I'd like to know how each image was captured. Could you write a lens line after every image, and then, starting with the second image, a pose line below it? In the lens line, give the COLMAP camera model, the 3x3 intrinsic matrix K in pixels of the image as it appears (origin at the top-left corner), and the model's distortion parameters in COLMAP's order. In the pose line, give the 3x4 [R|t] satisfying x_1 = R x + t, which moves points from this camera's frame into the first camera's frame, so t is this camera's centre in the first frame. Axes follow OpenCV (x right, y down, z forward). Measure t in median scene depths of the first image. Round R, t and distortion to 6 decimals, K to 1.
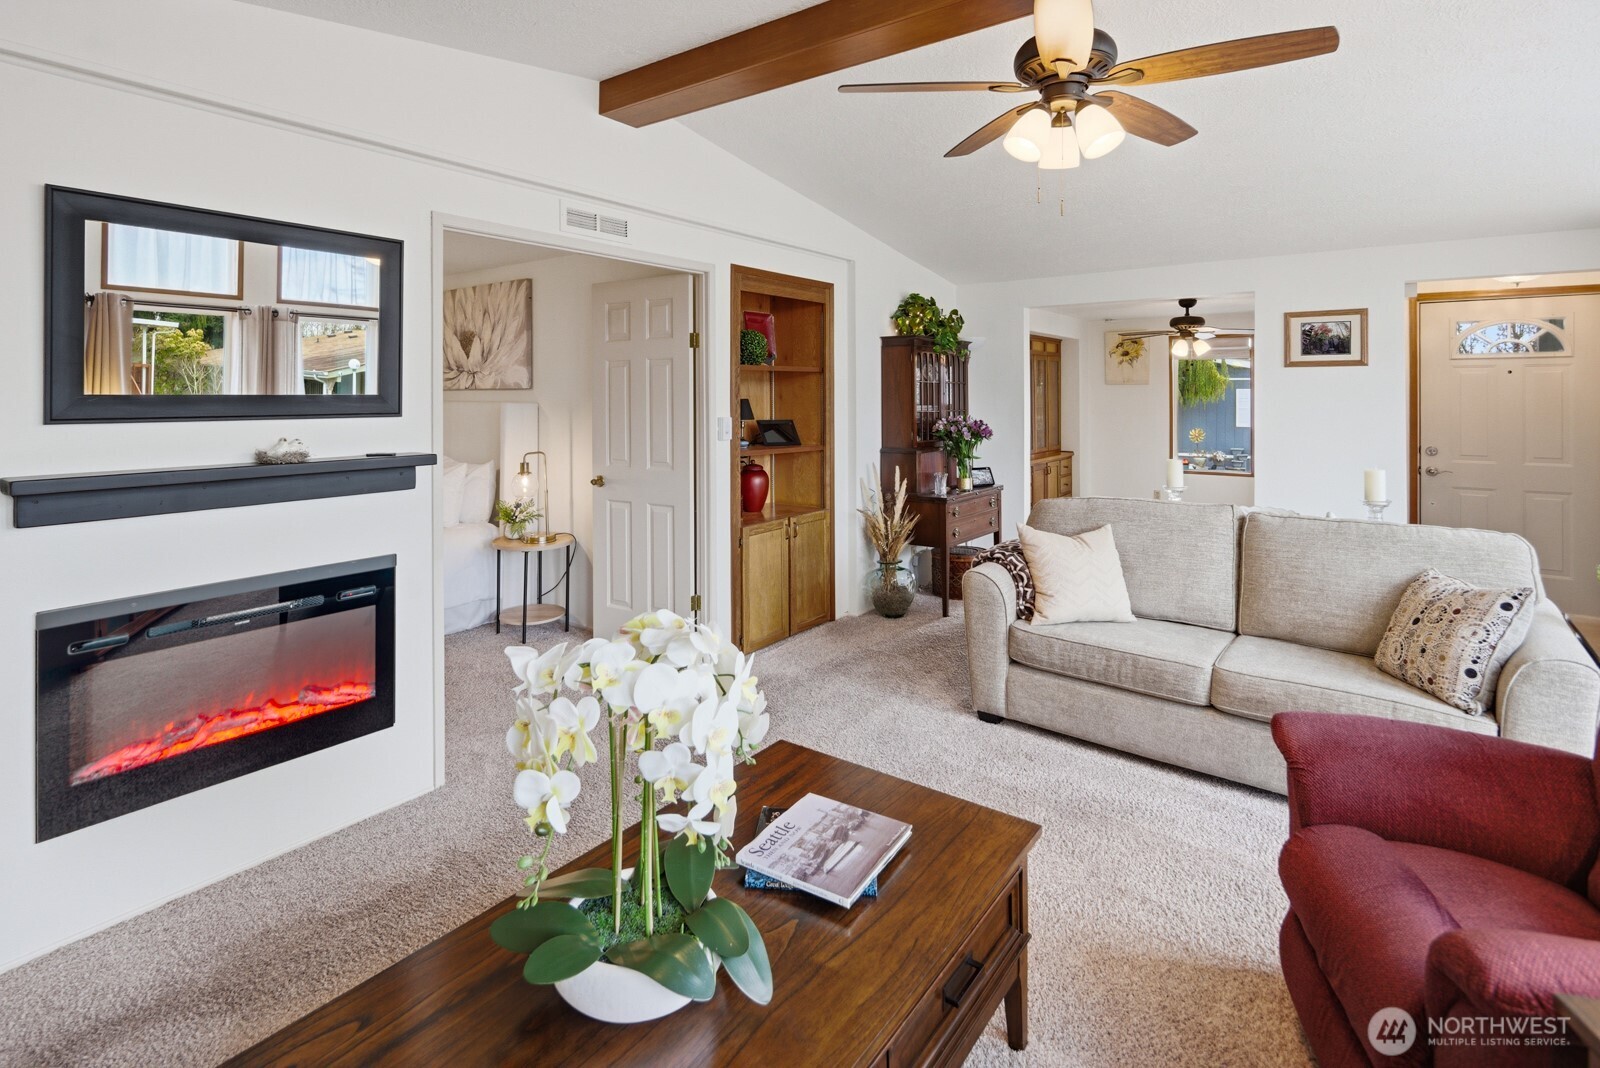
lens RADIAL K [[788.3, 0, 804.3], [0, 788.3, 382.4], [0, 0, 1]] dist [0.016633, 0.000221]
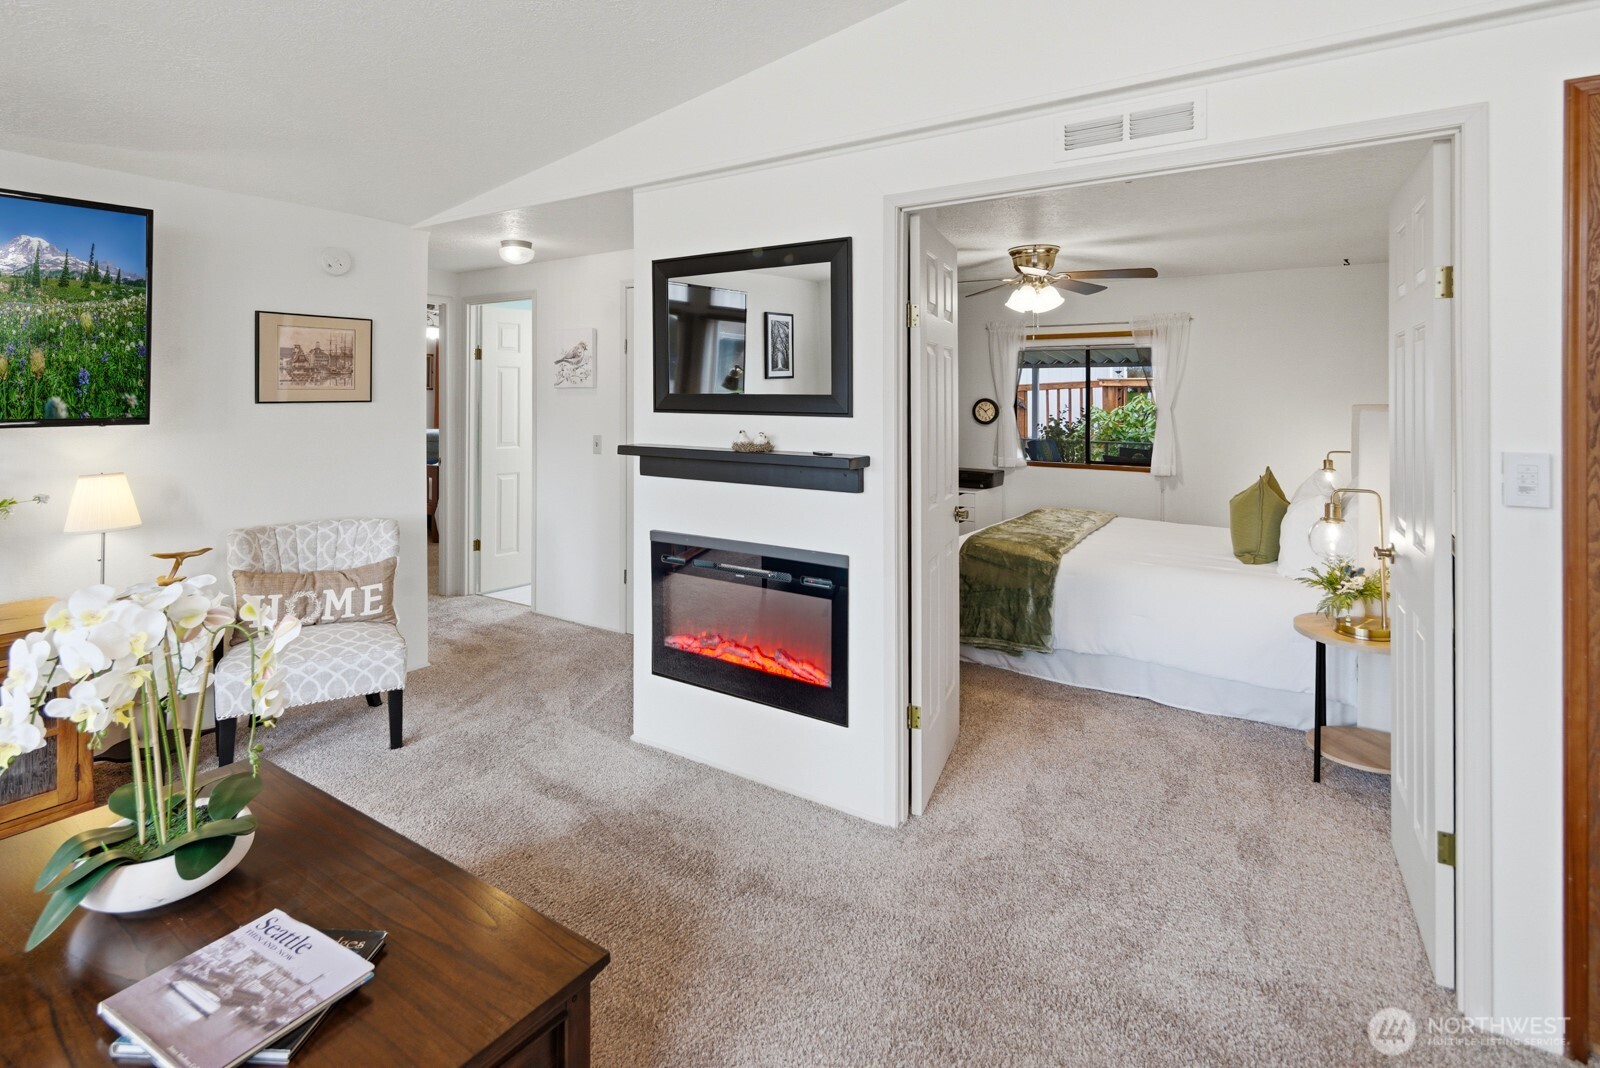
lens RADIAL K [[797.4, 0, 780.1], [0, 797.4, 394.5], [0, 0, 1]] dist [0.000681, -0.000147]
pose [[0.032121, 0.005936, -0.999466, 0.493385], [0.015969, 0.999852, 0.006451, 0.007159], [0.999356, -0.016168, 0.032021, 0.915087]]
